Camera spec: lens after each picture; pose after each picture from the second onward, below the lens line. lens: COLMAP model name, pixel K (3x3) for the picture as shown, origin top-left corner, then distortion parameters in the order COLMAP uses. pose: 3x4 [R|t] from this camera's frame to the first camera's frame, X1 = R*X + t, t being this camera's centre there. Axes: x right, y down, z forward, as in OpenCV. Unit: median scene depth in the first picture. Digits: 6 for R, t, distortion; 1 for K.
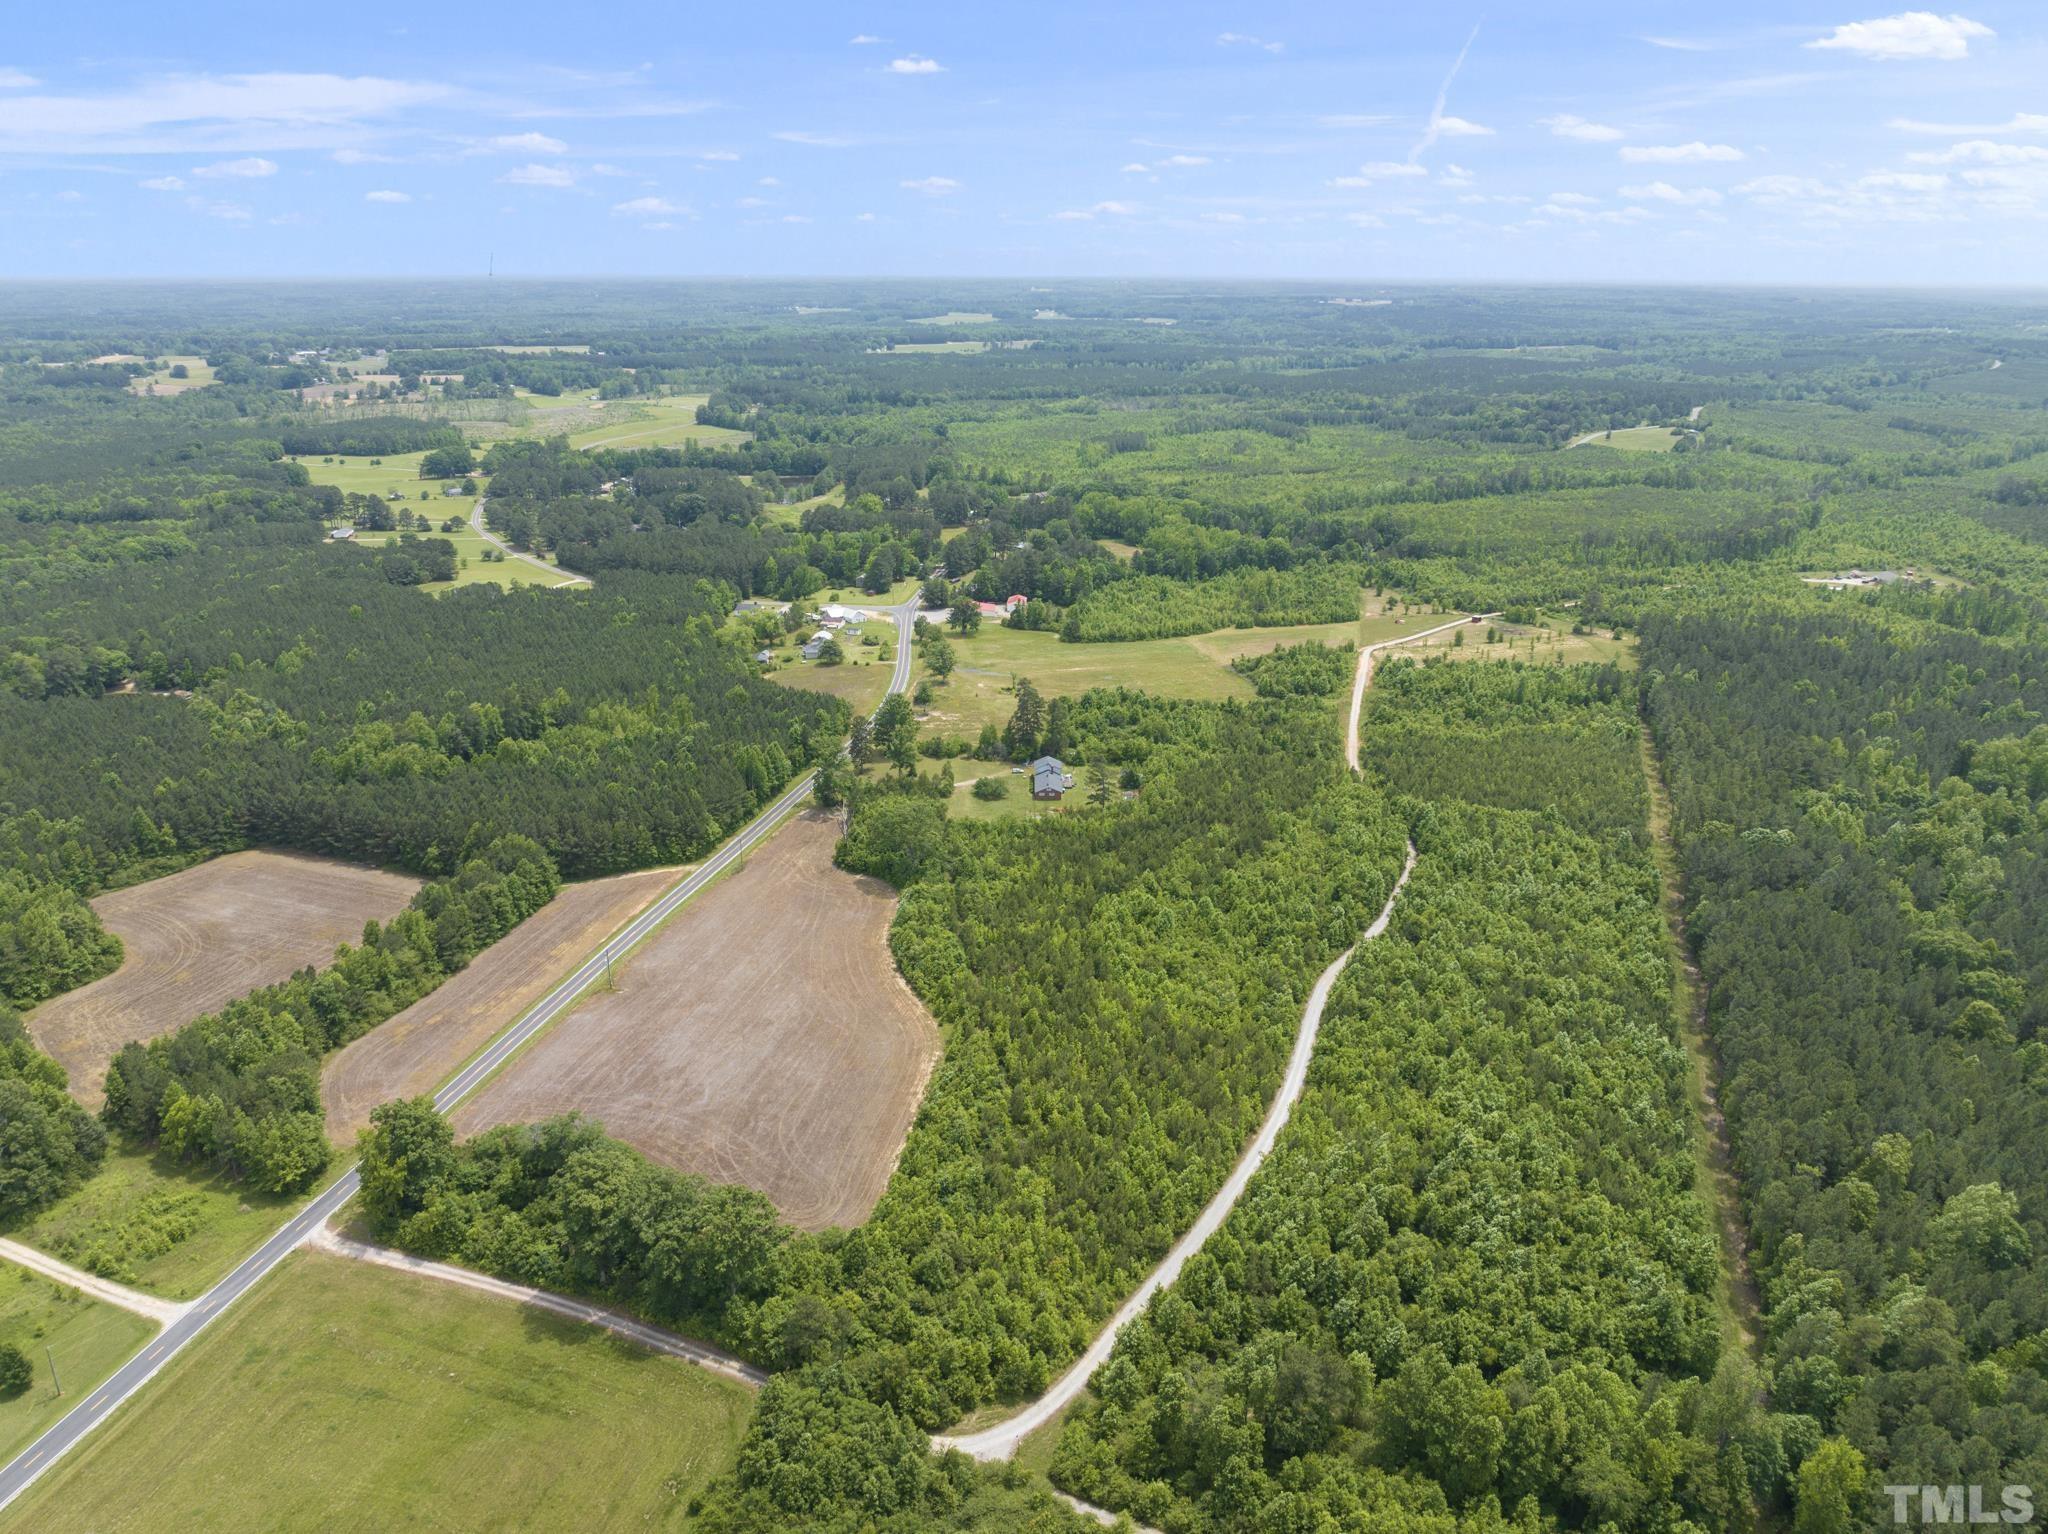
lens RADIAL K [[1435.3, 0, 1030.4], [0, 1435.3, 765.8], [0, 0, 1]] dist [-0.034232, -0.008339]
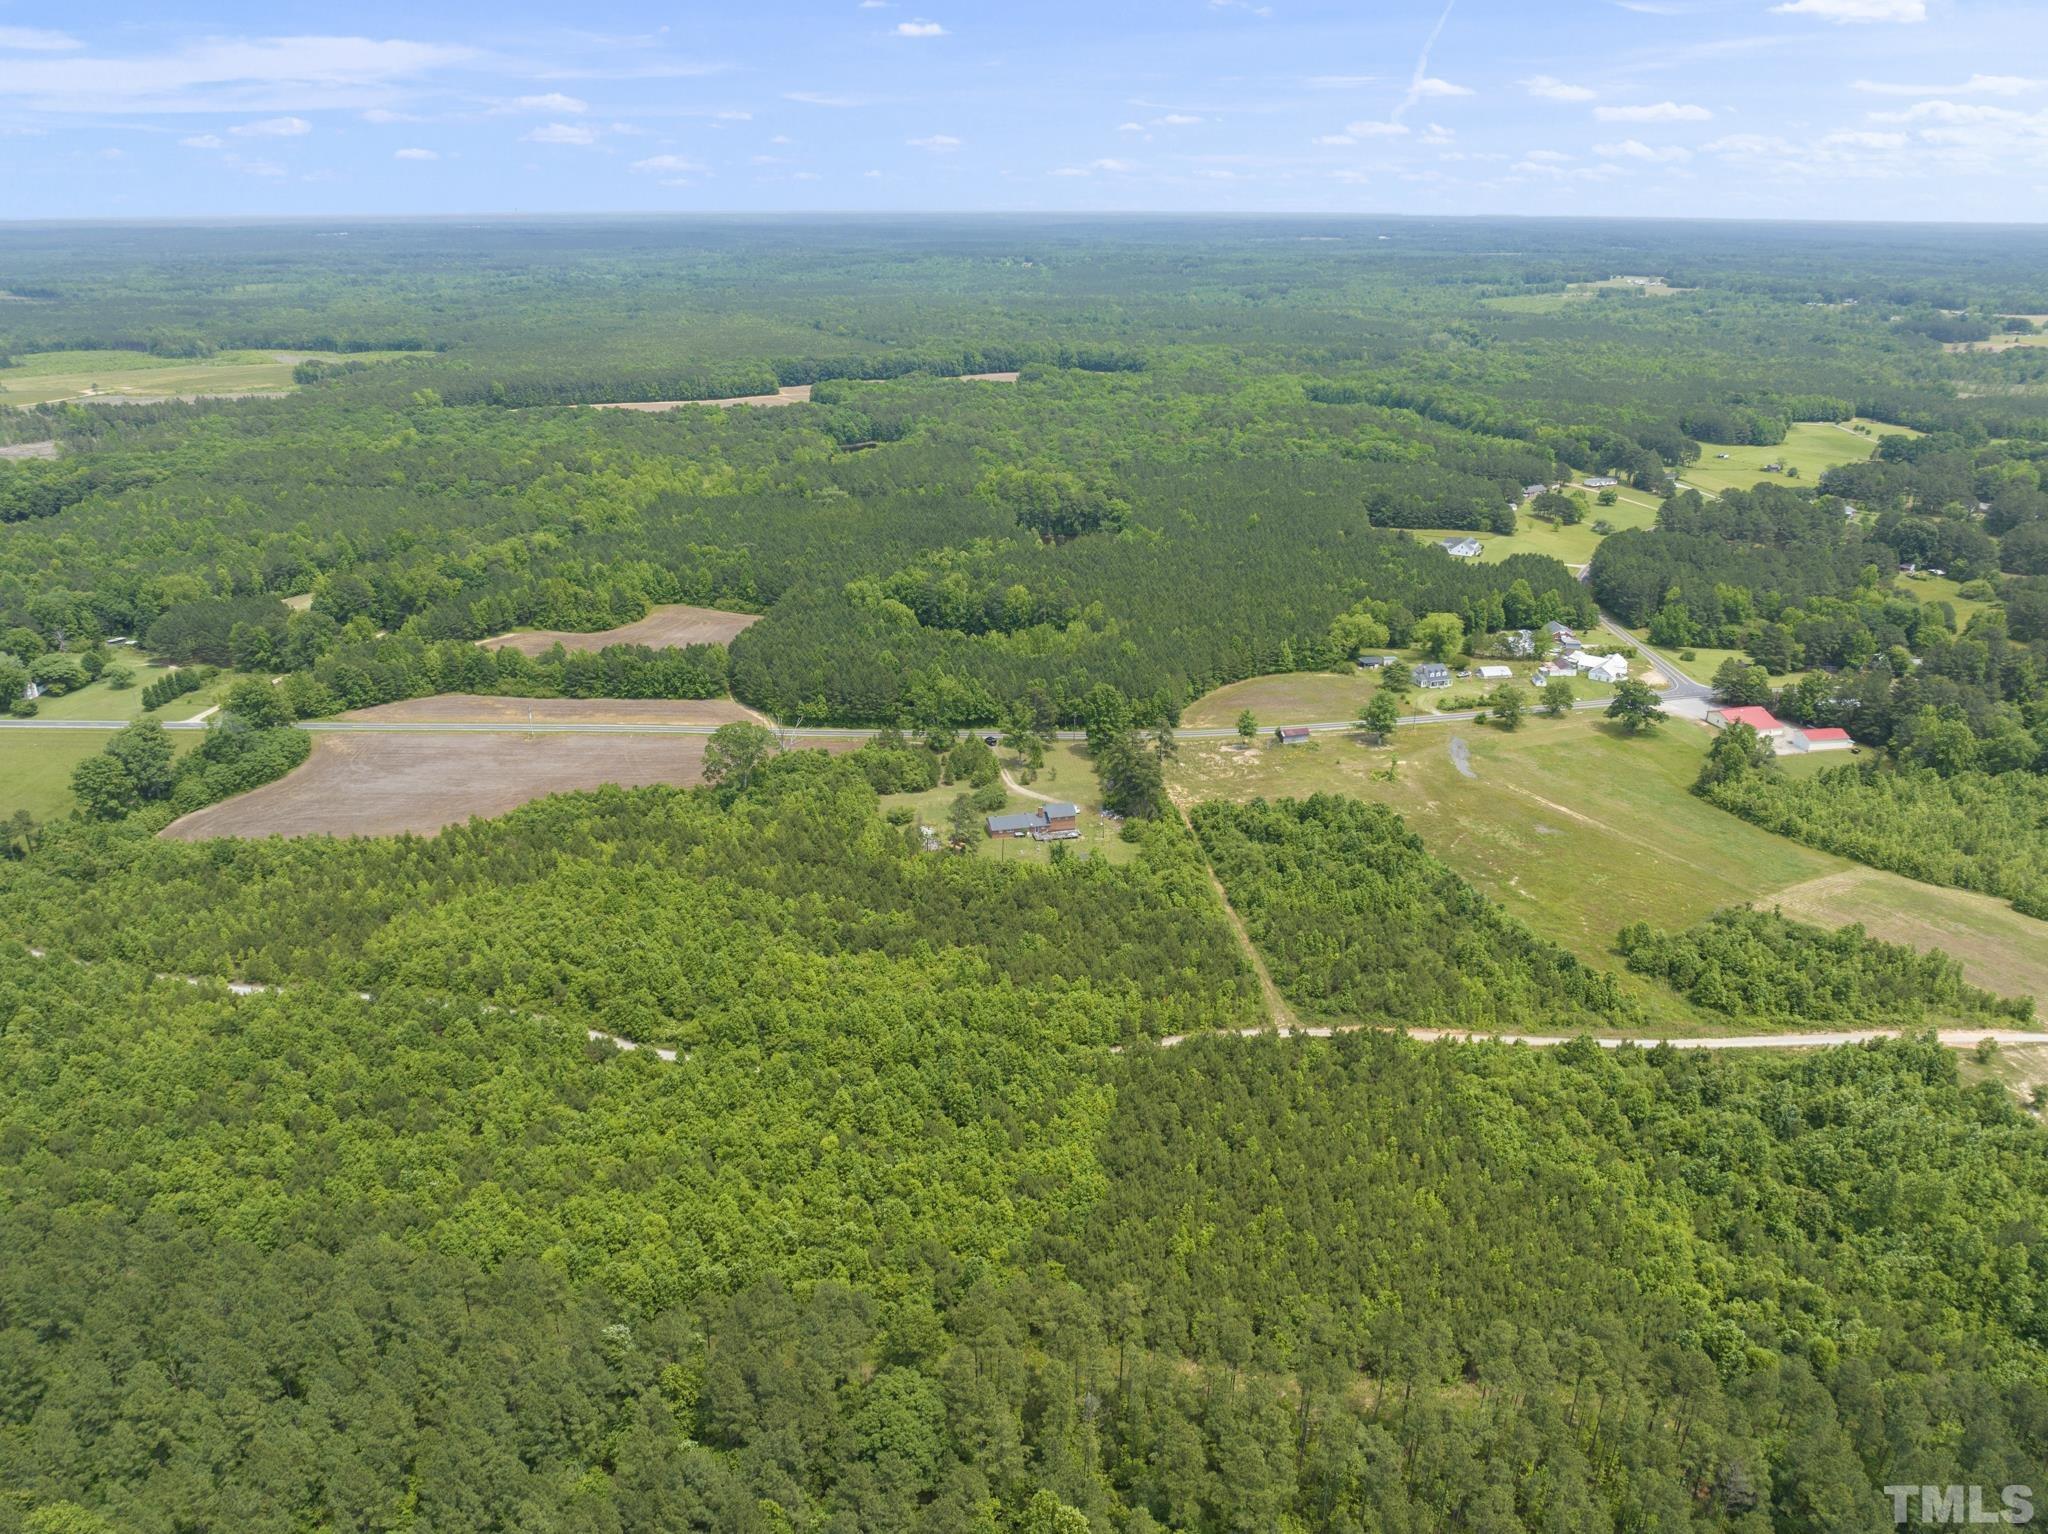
lens RADIAL K [[1443.7, 0, 1026.2], [0, 1443.7, 756.4], [0, 0, 1]] dist [-0.024600, -0.021276]
pose [[0.227737, 0.346051, -0.910156, 0.553595], [-0.326353, 0.907782, 0.263488, -0.176820], [0.917404, 0.237027, 0.319670, 0.520360]]
